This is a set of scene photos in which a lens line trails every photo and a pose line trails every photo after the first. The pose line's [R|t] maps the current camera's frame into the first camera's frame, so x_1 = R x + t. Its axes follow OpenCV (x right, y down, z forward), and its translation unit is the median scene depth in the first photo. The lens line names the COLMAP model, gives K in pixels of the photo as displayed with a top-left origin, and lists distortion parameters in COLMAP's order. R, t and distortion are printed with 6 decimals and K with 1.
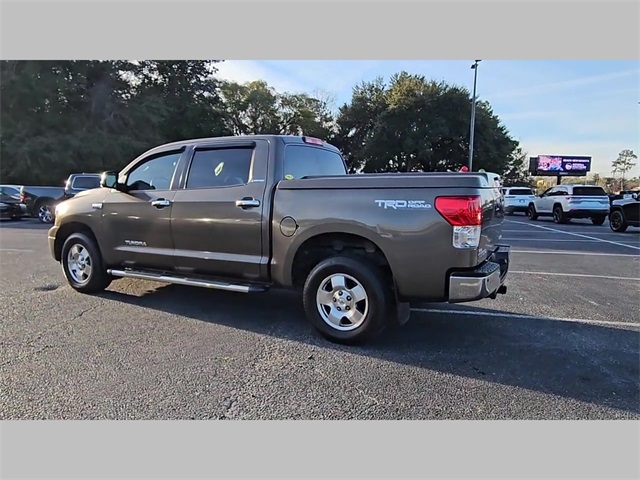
lens RADIAL K [[435.5, 0, 313.3], [0, 435.5, 234.8], [0, 0, 1]] dist [0.012573, -0.009767]
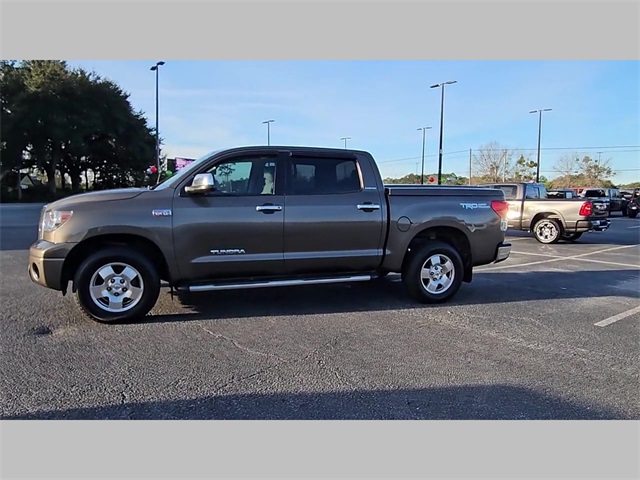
lens RADIAL K [[435.5, 0, 312.7], [0, 435.5, 236.2], [0, 0, 1]] dist [0.012573, -0.009767]
pose [[0.682135, -0.065356, 0.728300, -0.871903], [0.059720, 0.997650, 0.033593, -0.031008], [-0.728784, 0.020579, 0.684435, 0.212762]]
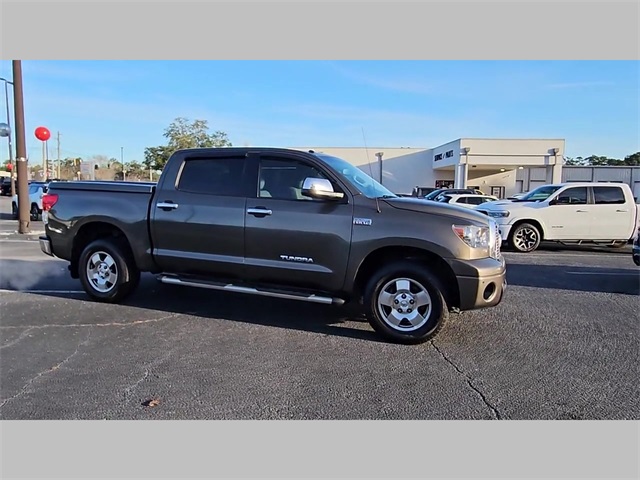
lens RADIAL K [[435.5, 0, 315.9], [0, 435.5, 239.9], [0, 0, 1]] dist [0.012573, -0.009767]
pose [[0.989096, -0.000375, 0.147270, -0.213060], [0.000626, 0.999998, -0.001657, -0.002871], [-0.147269, 0.001731, 0.989095, -0.023542]]
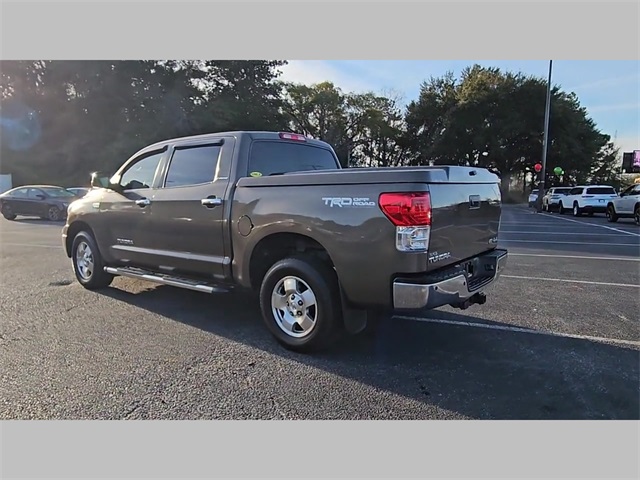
lens RADIAL K [[435.5, 0, 313.6], [0, 435.5, 239.5], [0, 0, 1]] dist [0.012573, -0.009767]
pose [[0.986862, 0.011485, -0.161158, 0.177280], [-0.010111, 0.999905, 0.009340, 0.000256], [0.161250, -0.007588, 0.986884, 0.055752]]
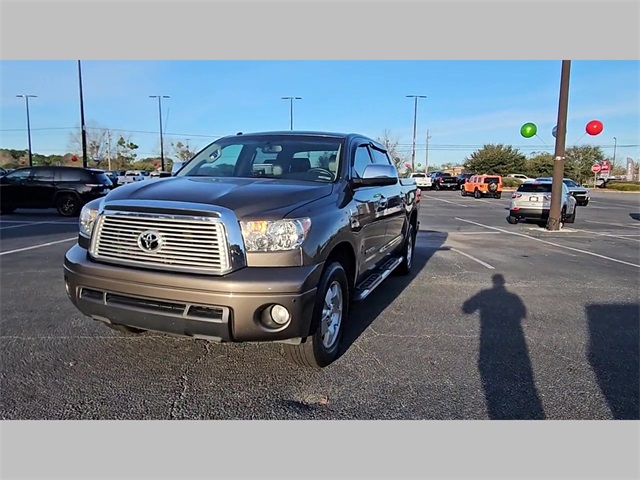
lens RADIAL K [[435.5, 0, 309.2], [0, 435.5, 239.1], [0, 0, 1]] dist [0.012573, -0.009767]
pose [[-0.131937, -0.137247, 0.981711, -1.107587], [0.076789, 0.985977, 0.148163, -0.124104], [-0.988279, 0.094933, -0.119548, 1.106801]]
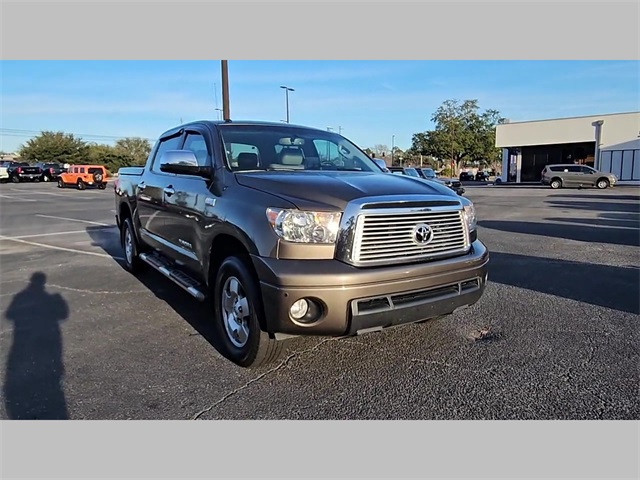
lens RADIAL K [[435.5, 0, 311.5], [0, 435.5, 245.5], [0, 0, 1]] dist [0.012573, -0.009767]
pose [[-0.886923, -0.079365, 0.455048, -0.705887], [0.037856, 0.969326, 0.242845, -0.179065], [-0.460363, 0.232611, -0.856713, 1.739569]]
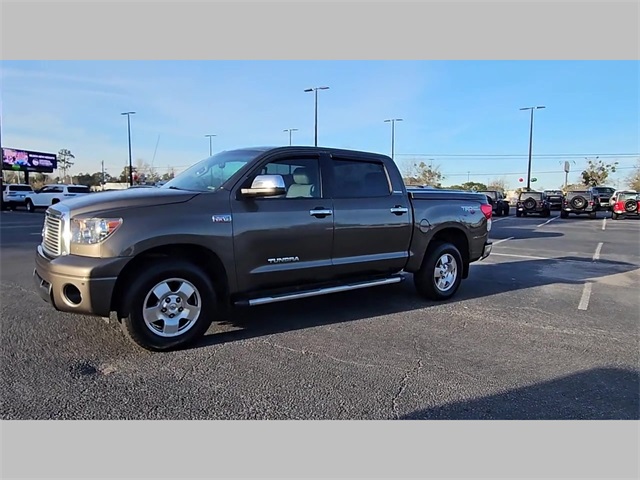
lens RADIAL K [[435.5, 0, 310.9], [0, 435.5, 238.5], [0, 0, 1]] dist [0.012573, -0.009767]
pose [[0.412869, -0.084578, 0.906855, -1.053586], [0.068386, 0.995747, 0.061734, -0.065232], [-0.908219, 0.036528, 0.416897, 0.540580]]
